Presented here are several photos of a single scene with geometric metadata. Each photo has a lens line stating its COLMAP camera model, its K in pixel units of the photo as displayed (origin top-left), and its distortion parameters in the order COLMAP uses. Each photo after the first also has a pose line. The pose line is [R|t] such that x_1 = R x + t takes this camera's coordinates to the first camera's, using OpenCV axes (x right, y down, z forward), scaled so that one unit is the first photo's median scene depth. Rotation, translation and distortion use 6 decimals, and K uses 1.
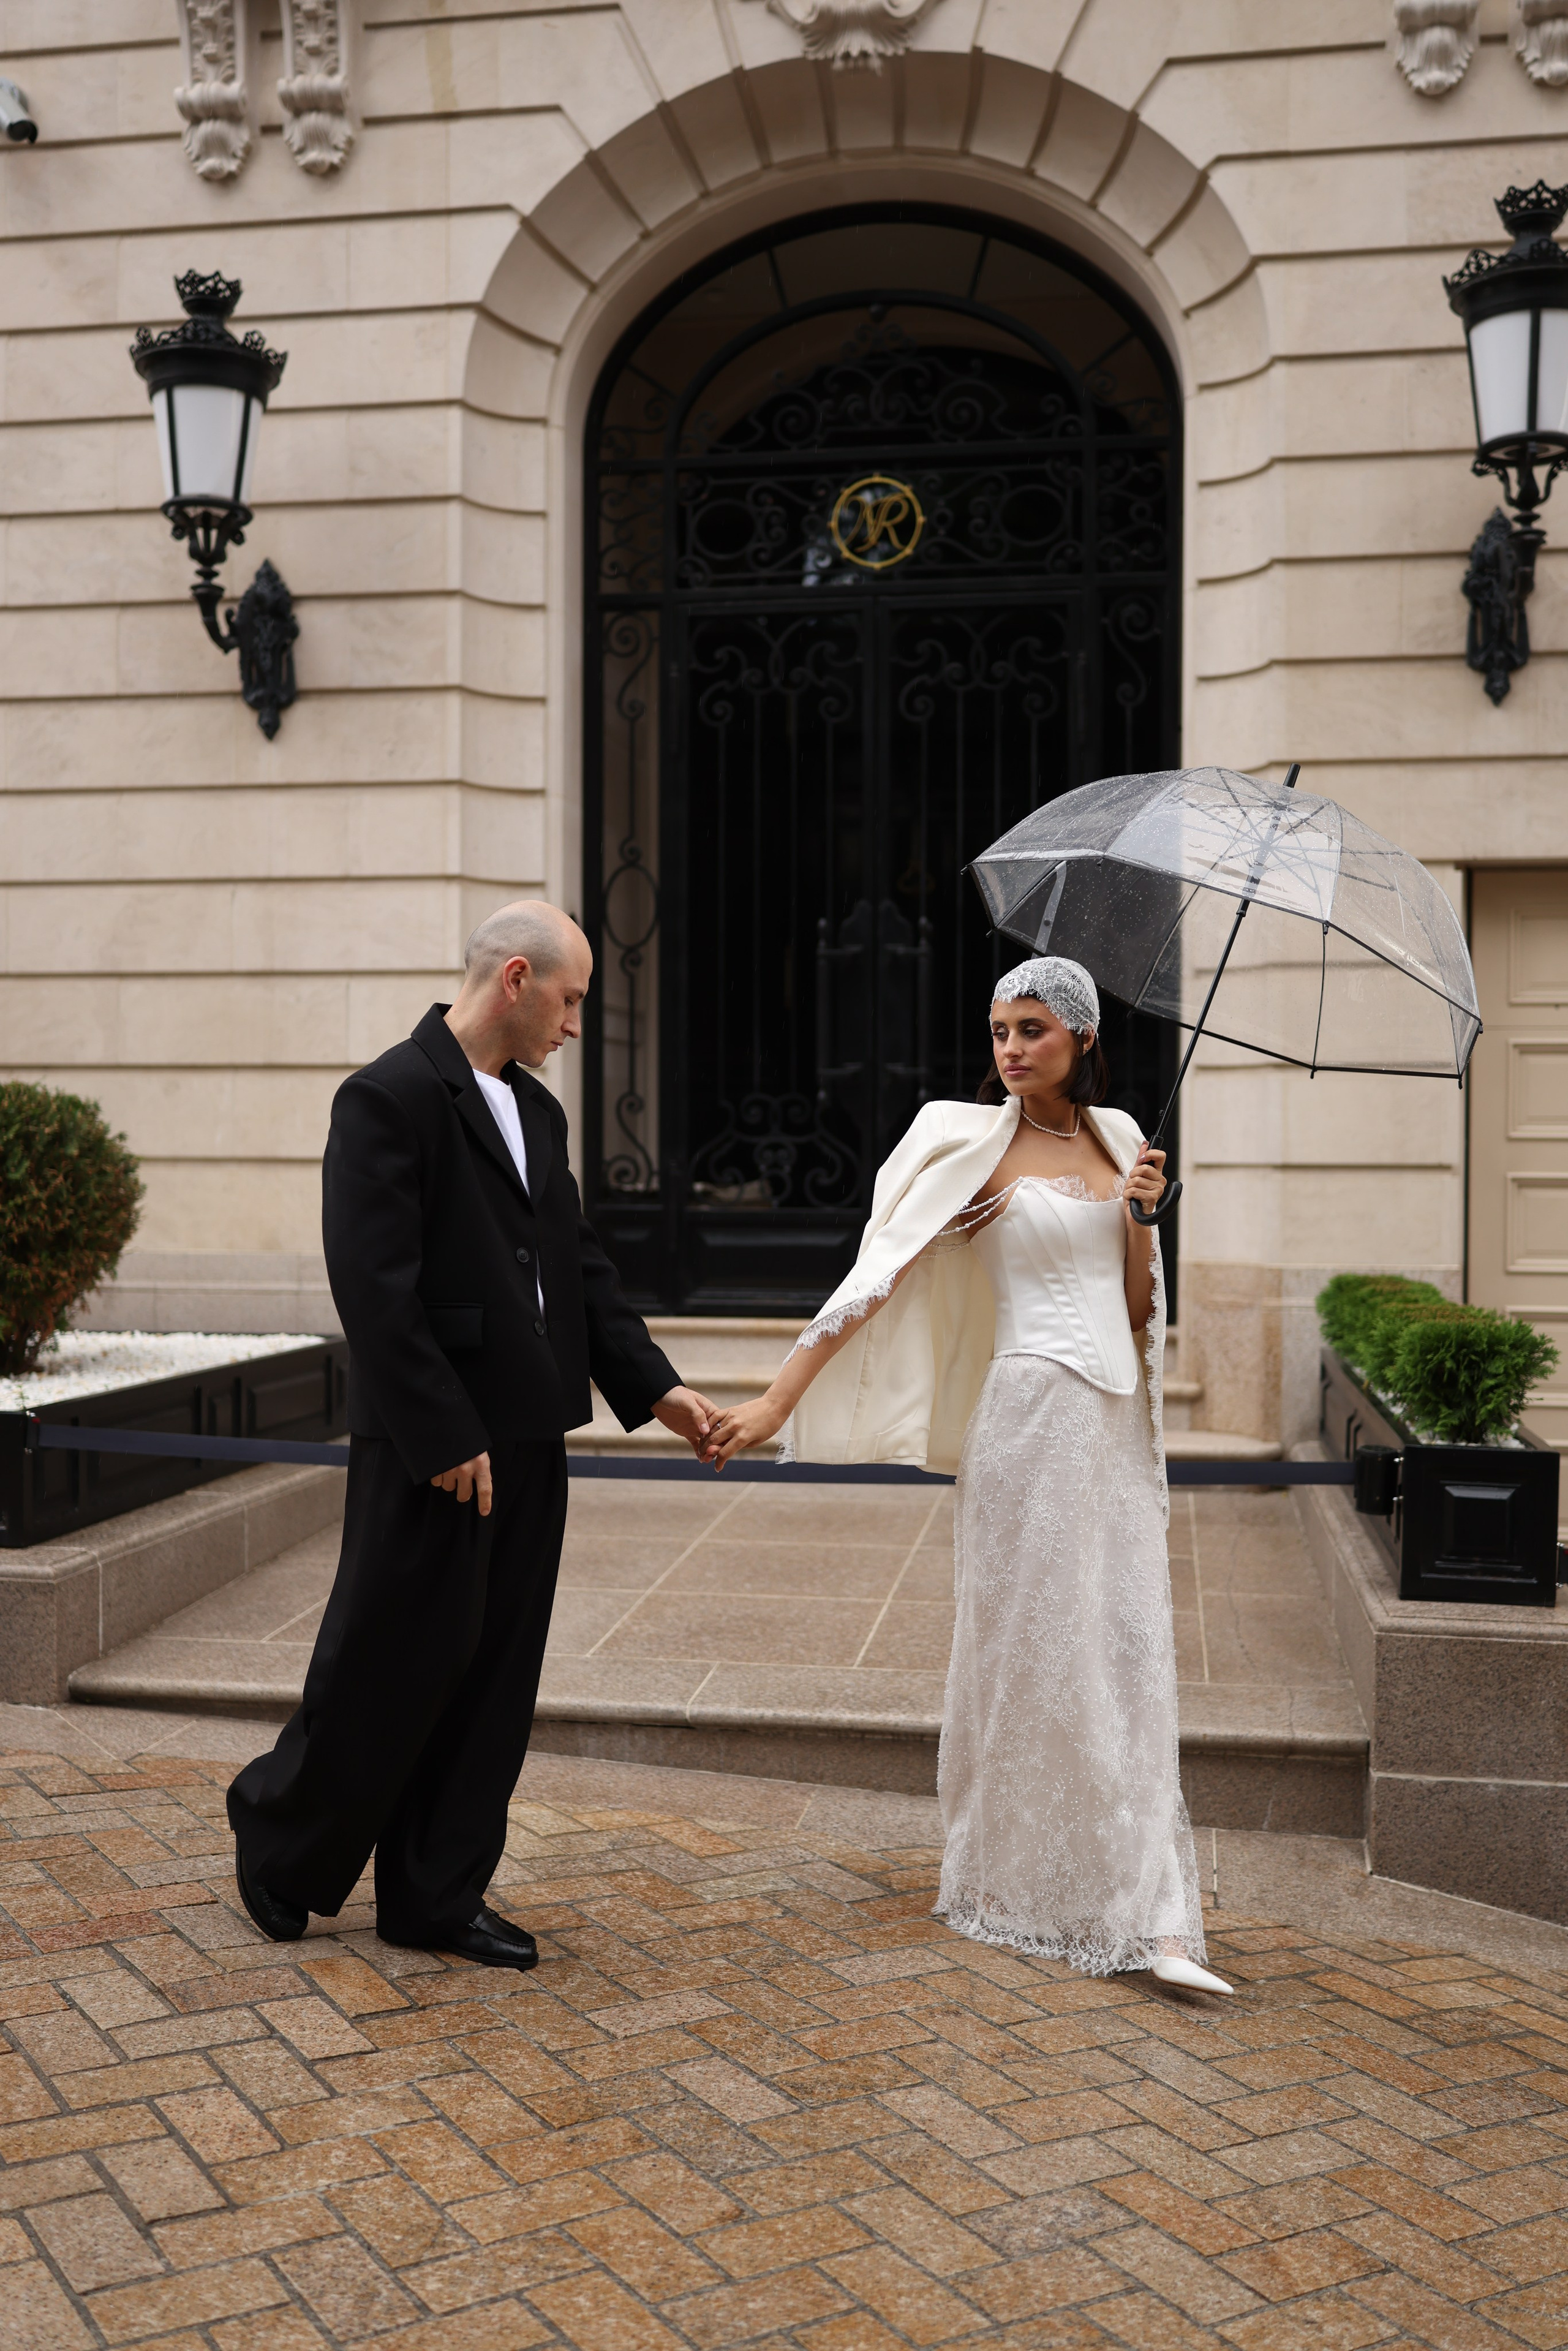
lens RADIAL K [[2212.5, 0, 789.1], [0, 2212.5, 1166.7], [0, 0, 1]] dist [-0.002515, 0.003347]
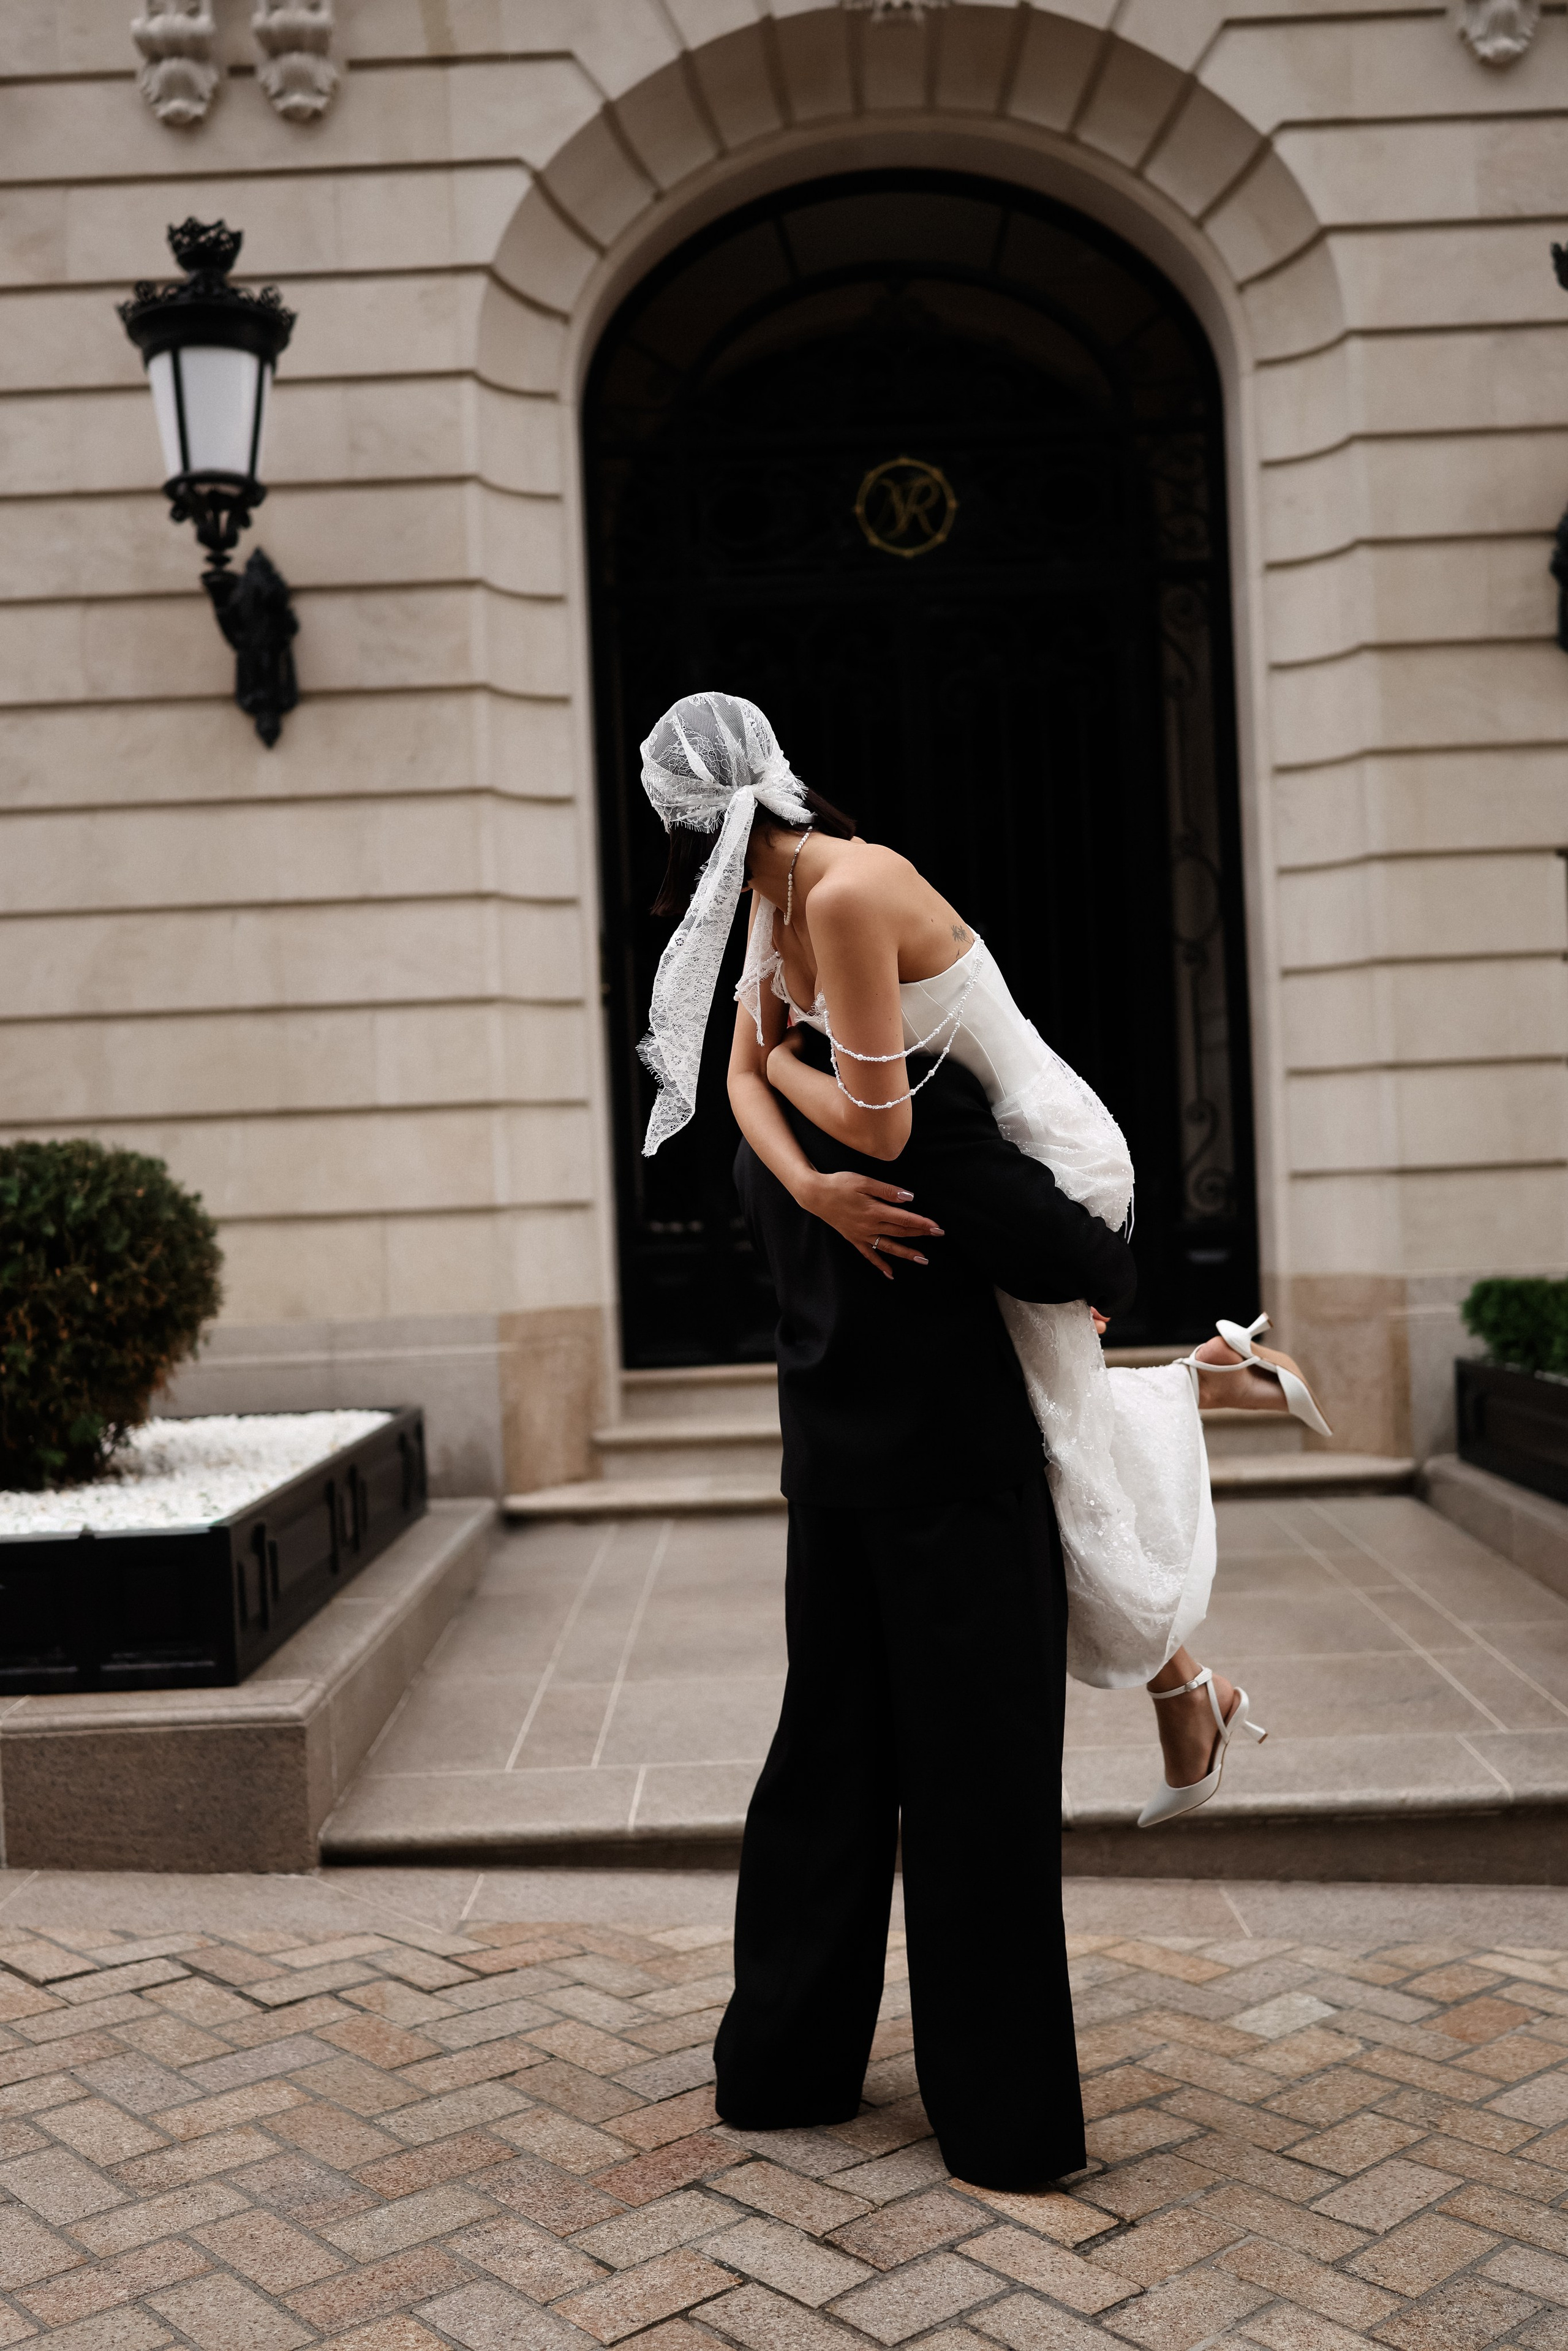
lens RADIAL K [[2212.9, 0, 771.2], [0, 2212.9, 1164.9], [0, 0, 1]] dist [-0.006162, 0.010153]
pose [[0.987055, -0.045999, 0.153642, -0.182285], [0.048124, 0.998790, -0.010137, -0.005613], [-0.152990, 0.017400, 0.988075, 0.088735]]
